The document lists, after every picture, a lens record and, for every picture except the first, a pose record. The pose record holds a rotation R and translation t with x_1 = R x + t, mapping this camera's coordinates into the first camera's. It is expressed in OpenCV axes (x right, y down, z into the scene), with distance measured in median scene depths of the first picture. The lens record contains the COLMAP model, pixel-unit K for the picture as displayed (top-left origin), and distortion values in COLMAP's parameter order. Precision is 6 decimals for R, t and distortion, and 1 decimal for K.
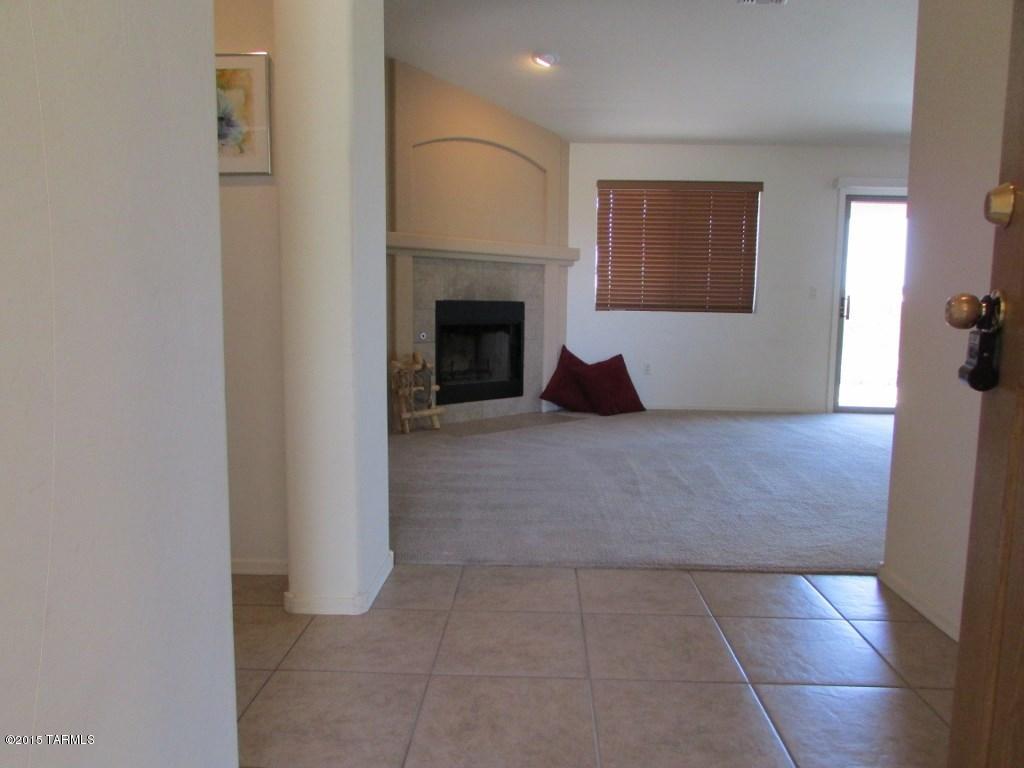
lens RADIAL K [[728.1, 0, 510.2], [0, 728.1, 381.8], [0, 0, 1]] dist [-0.004875, -0.003492]
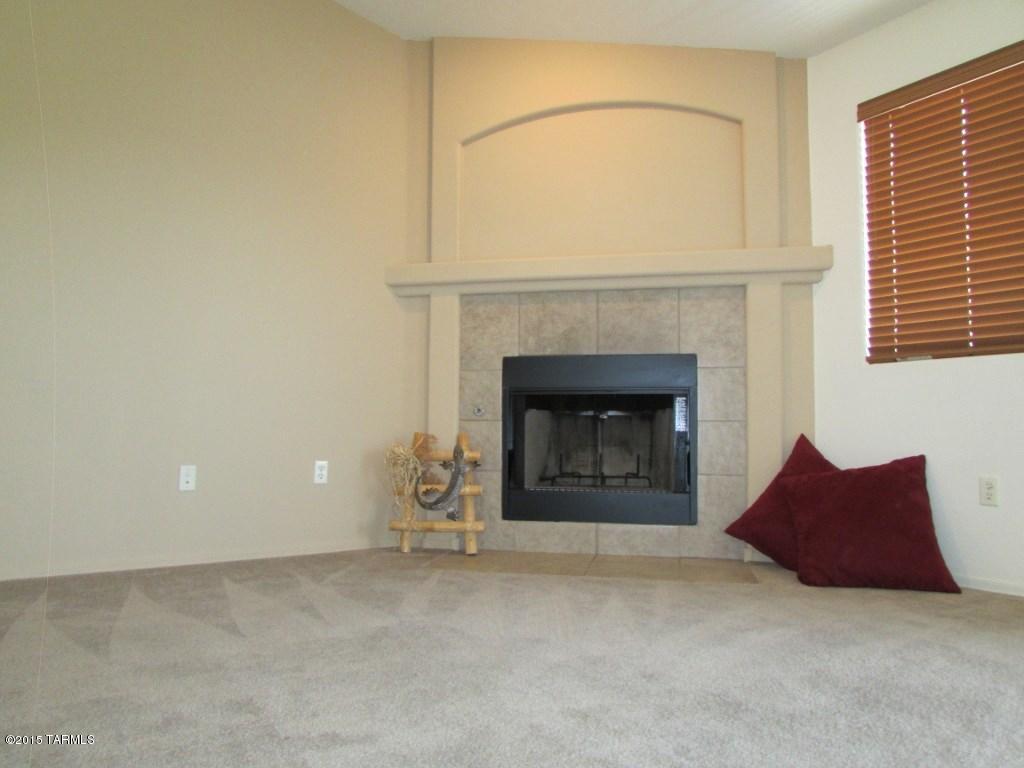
lens RADIAL K [[728.1, 0, 512.1], [0, 728.1, 388.2], [0, 0, 1]] dist [-0.004875, -0.003492]
pose [[0.591551, -0.051146, -0.804644, 0.384482], [-0.081912, 0.989010, -0.123085, -0.003406], [0.802096, 0.138721, 0.580861, 0.564525]]
